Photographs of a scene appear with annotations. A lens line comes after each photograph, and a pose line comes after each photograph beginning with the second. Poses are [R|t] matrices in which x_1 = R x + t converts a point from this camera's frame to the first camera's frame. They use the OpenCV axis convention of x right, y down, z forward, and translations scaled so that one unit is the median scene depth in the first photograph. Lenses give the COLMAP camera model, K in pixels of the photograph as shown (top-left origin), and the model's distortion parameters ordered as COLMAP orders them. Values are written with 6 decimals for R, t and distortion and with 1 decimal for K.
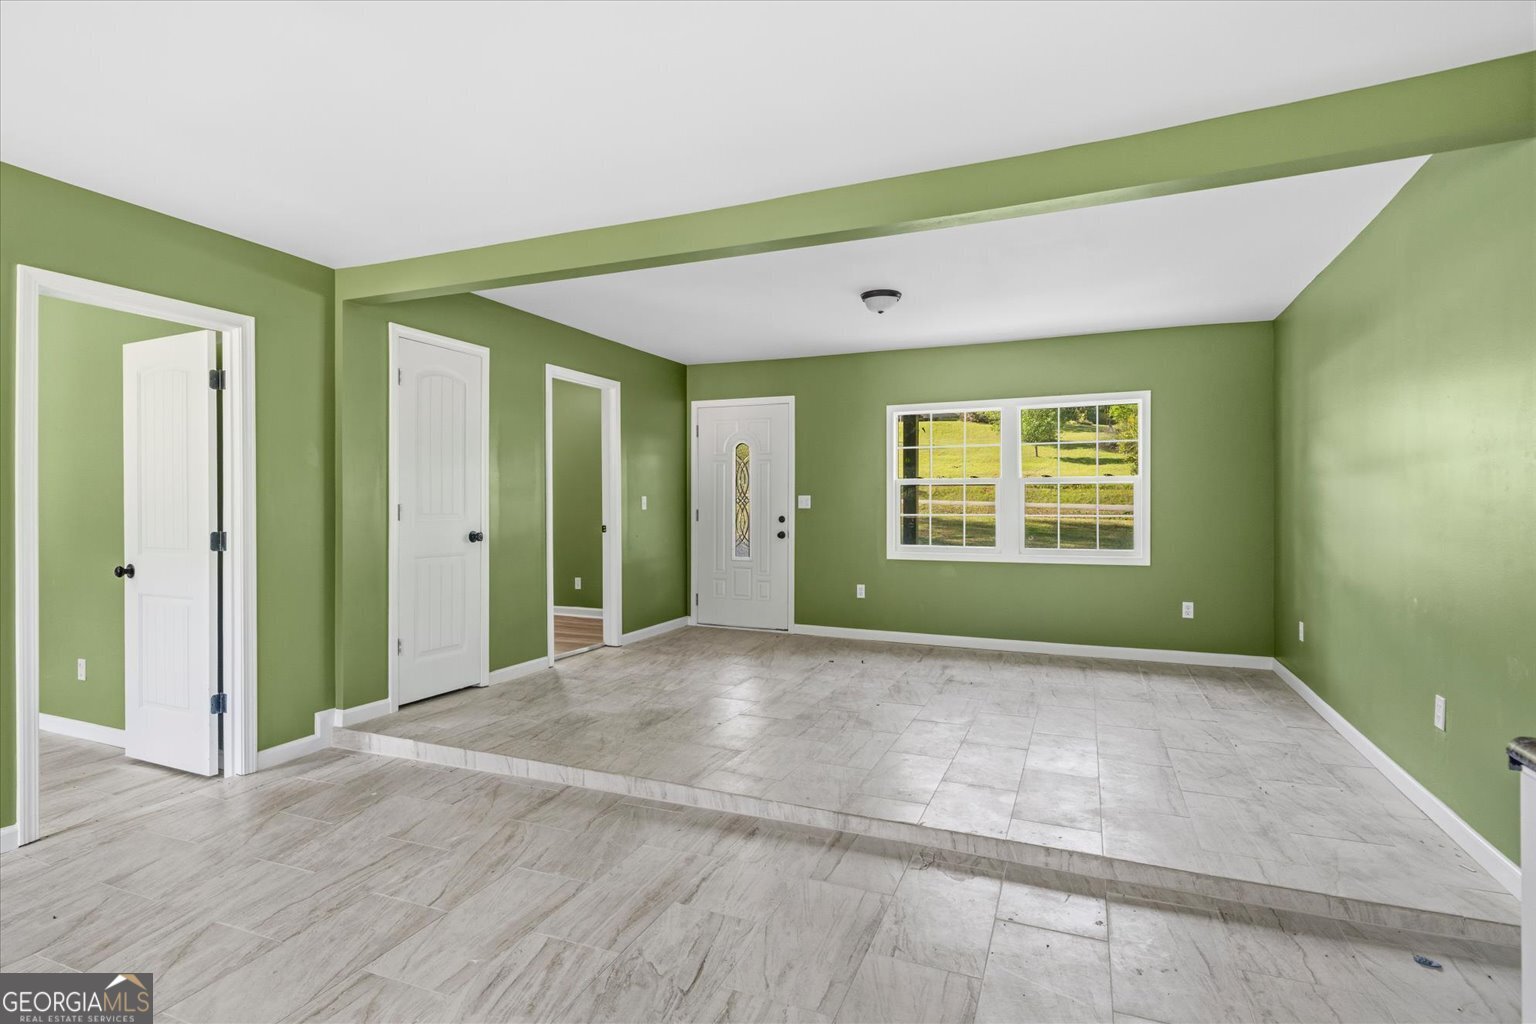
lens RADIAL K [[728.1, 0, 775.9], [0, 728.1, 523.1], [0, 0, 1]] dist [0.001399, 0.000299]
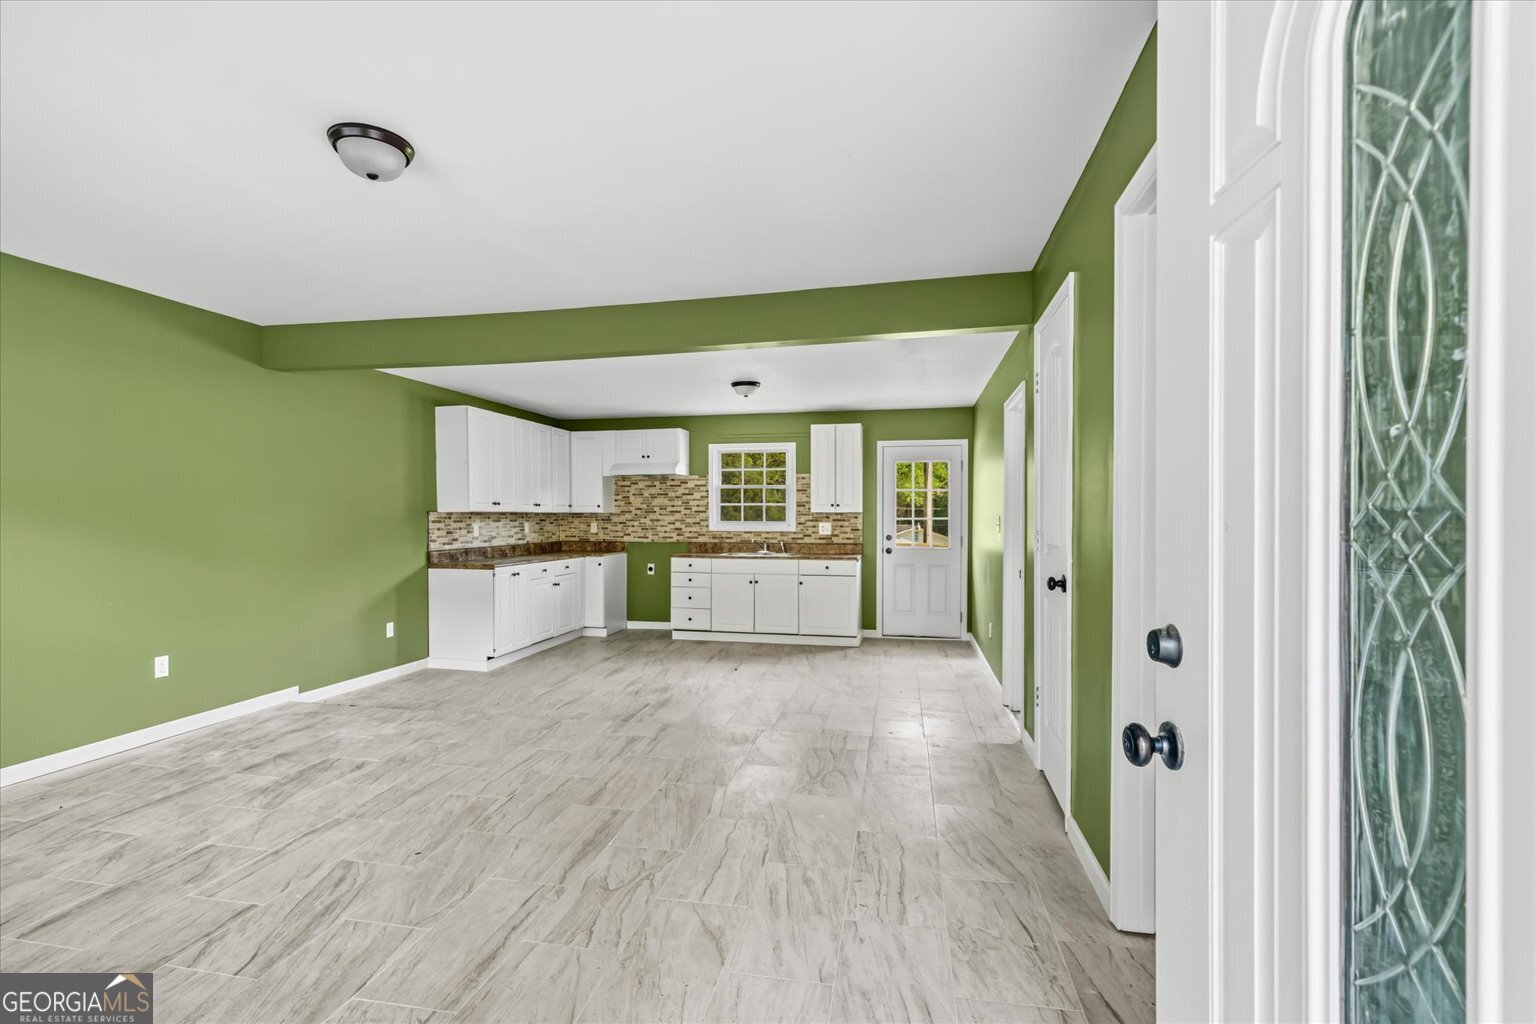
lens RADIAL K [[718.4, 0, 761.4], [0, 718.4, 516.2], [0, 0, 1]] dist [0.000822, 0.000682]
pose [[-0.986419, 0.002206, -0.164232, -0.061036], [-0.000357, 0.999879, 0.015575, -0.058003], [0.164246, 0.015423, -0.986299, 1.889825]]
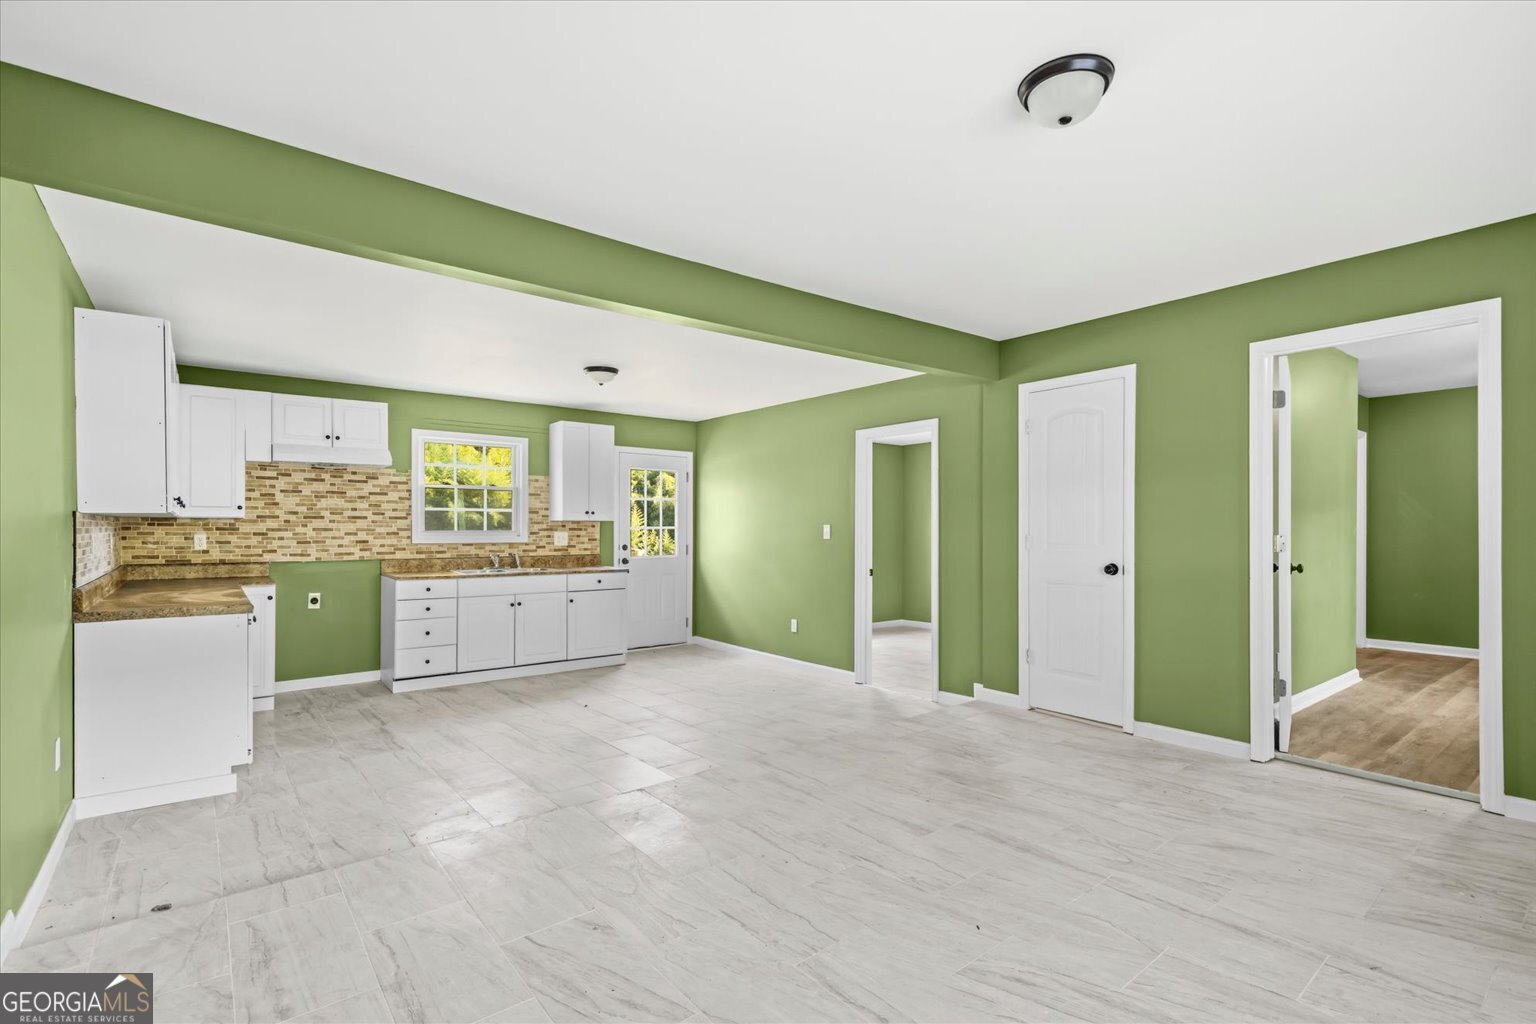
lens RADIAL K [[728.1, 0, 775.9], [0, 728.1, 523.1], [0, 0, 1]] dist [0.001399, 0.000299]
pose [[-0.480124, -0.004661, -0.877188, 0.756301], [-0.014610, 0.999890, 0.002683, -0.043771], [0.877079, 0.014104, -0.480139, 1.279064]]
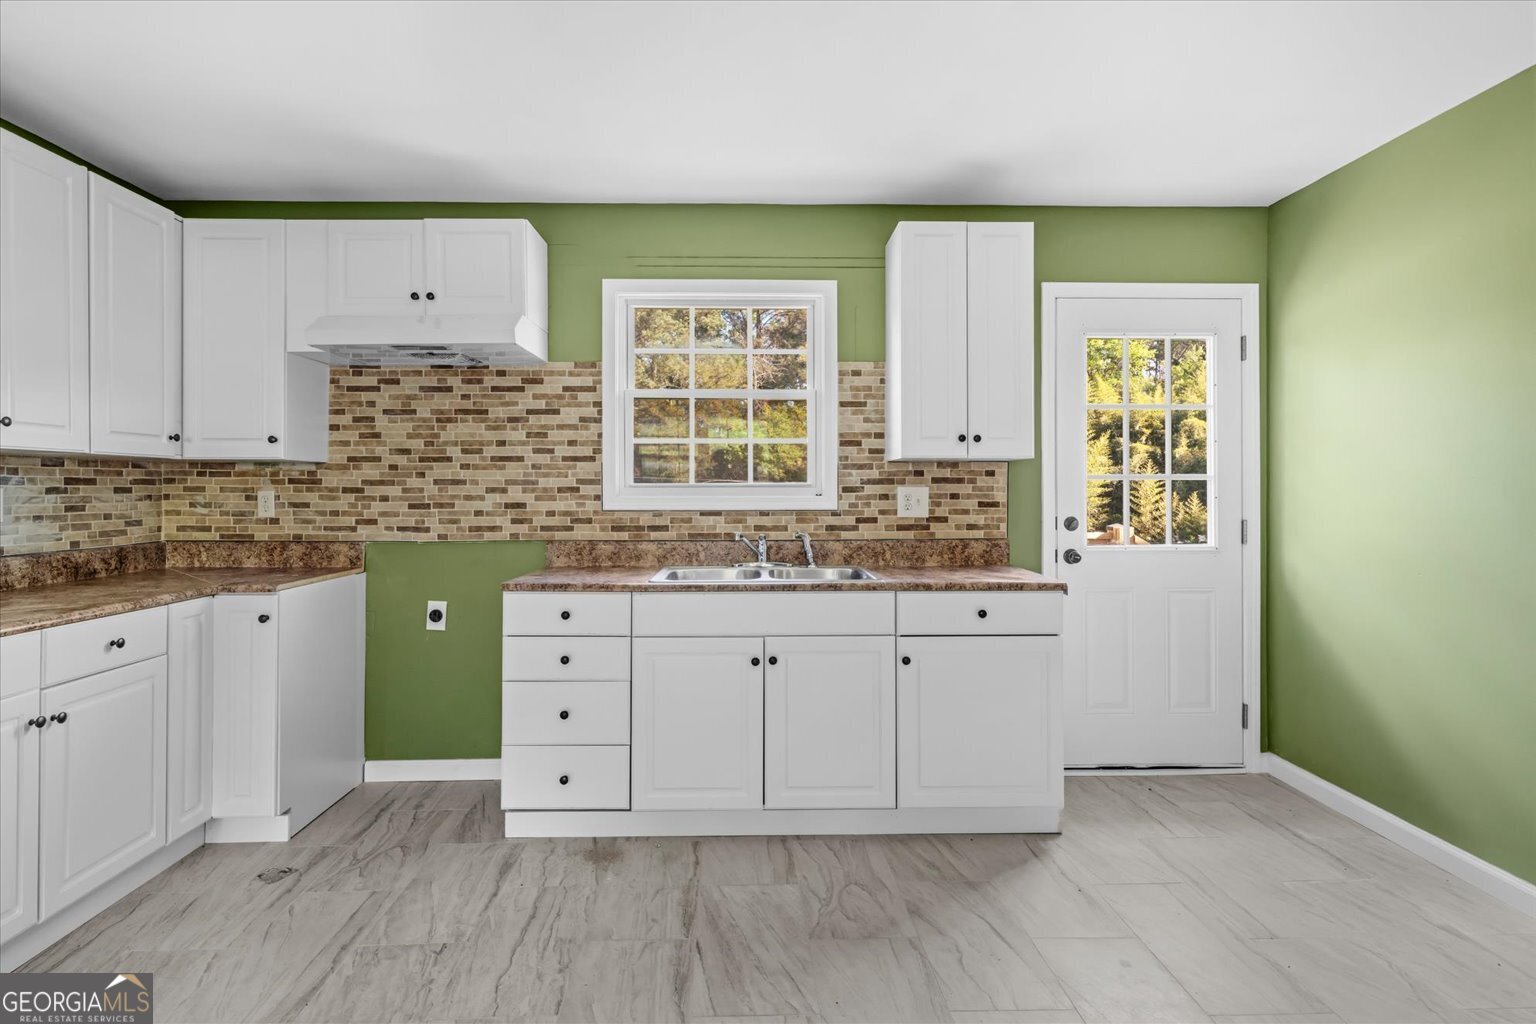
lens RADIAL K [[795.3, 0, 749.9], [0, 795.3, 483.5], [0, 0, 1]] dist [0.002114, 0.000541]
pose [[-0.917025, -0.000040, -0.398829, -0.054525], [-0.002326, 0.999984, 0.005249, -0.016909], [0.398822, 0.005741, -0.917010, 0.677684]]
